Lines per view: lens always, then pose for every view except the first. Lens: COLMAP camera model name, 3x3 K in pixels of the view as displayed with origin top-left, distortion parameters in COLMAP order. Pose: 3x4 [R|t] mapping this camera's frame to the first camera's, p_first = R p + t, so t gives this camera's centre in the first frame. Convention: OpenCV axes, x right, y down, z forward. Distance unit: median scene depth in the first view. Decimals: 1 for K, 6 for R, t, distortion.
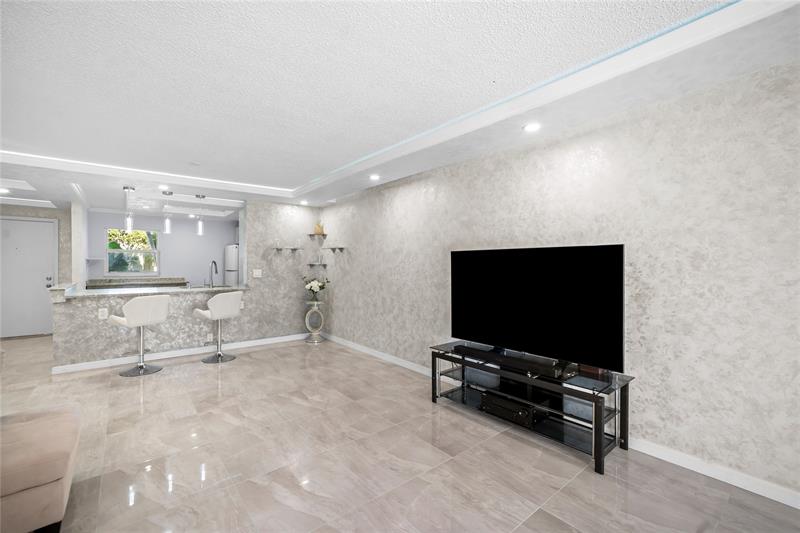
lens RADIAL K [[345.3, 0, 392.9], [0, 345.3, 265.9], [0, 0, 1]] dist [-0.011071, 0.000697]
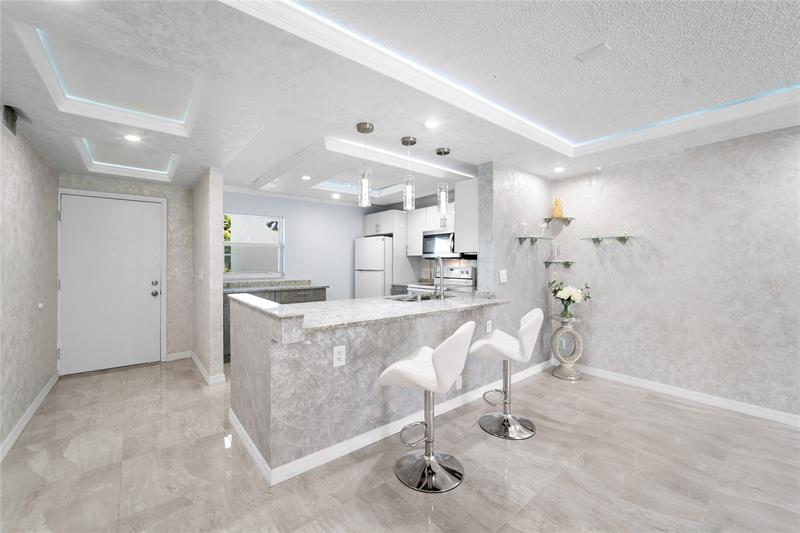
lens RADIAL K [[334.9, 0, 399.7], [0, 334.9, 260.6], [0, 0, 1]] dist [-0.020166, 0.001542]
pose [[0.999998, -0.001913, -0.000539, -0.622177], [0.001910, 0.999982, -0.005732, -0.004648], [0.000550, 0.005731, 0.999983, 0.397428]]
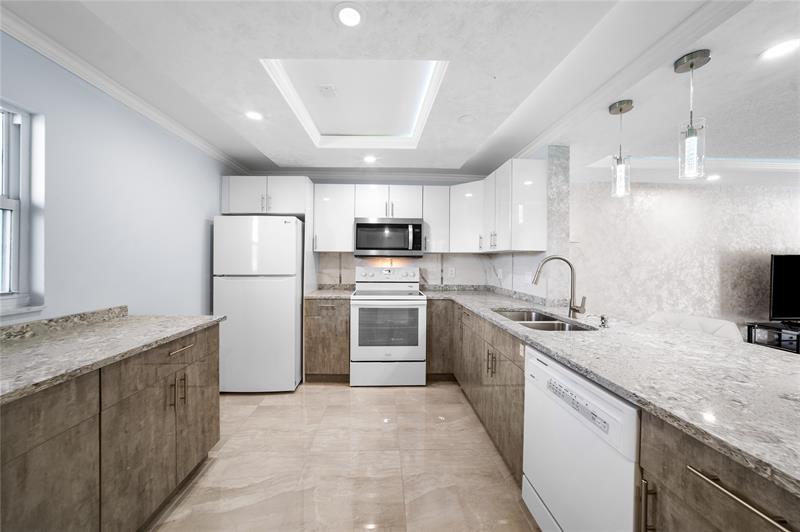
lens RADIAL K [[284.0, 0, 389.4], [0, 284.0, 260.0], [0, 0, 1]] dist [-0.003343, 0.000489]
pose [[0.605036, 0.005409, 0.796180, -1.005370], [-0.004664, 0.999984, -0.003250, -0.007331], [-0.796185, -0.001747, 0.605051, 1.012249]]
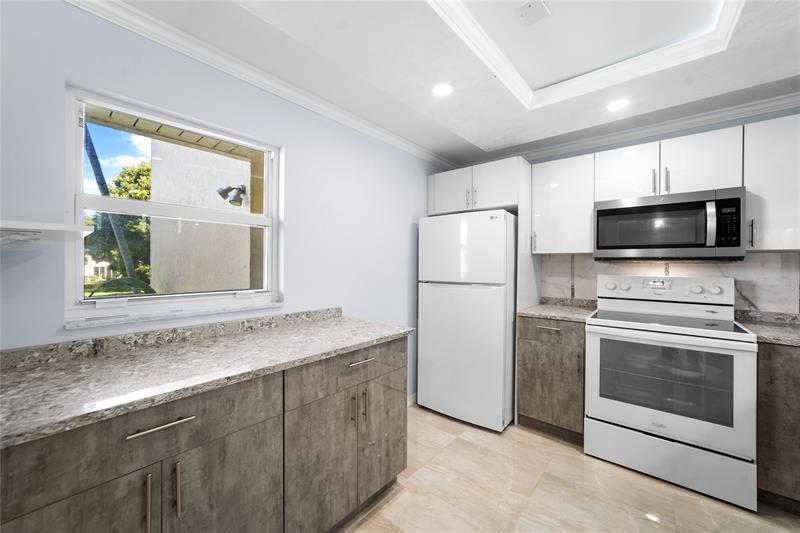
lens RADIAL K [[307.2, 0, 397.8], [0, 307.2, 264.1], [0, 0, 1]] dist [-0.016695, 0.004237]
pose [[0.981131, 0.004787, 0.193284, -0.924614], [-0.004379, 0.999987, -0.002539, -0.007499], [-0.193294, 0.001645, 0.981140, 1.066015]]
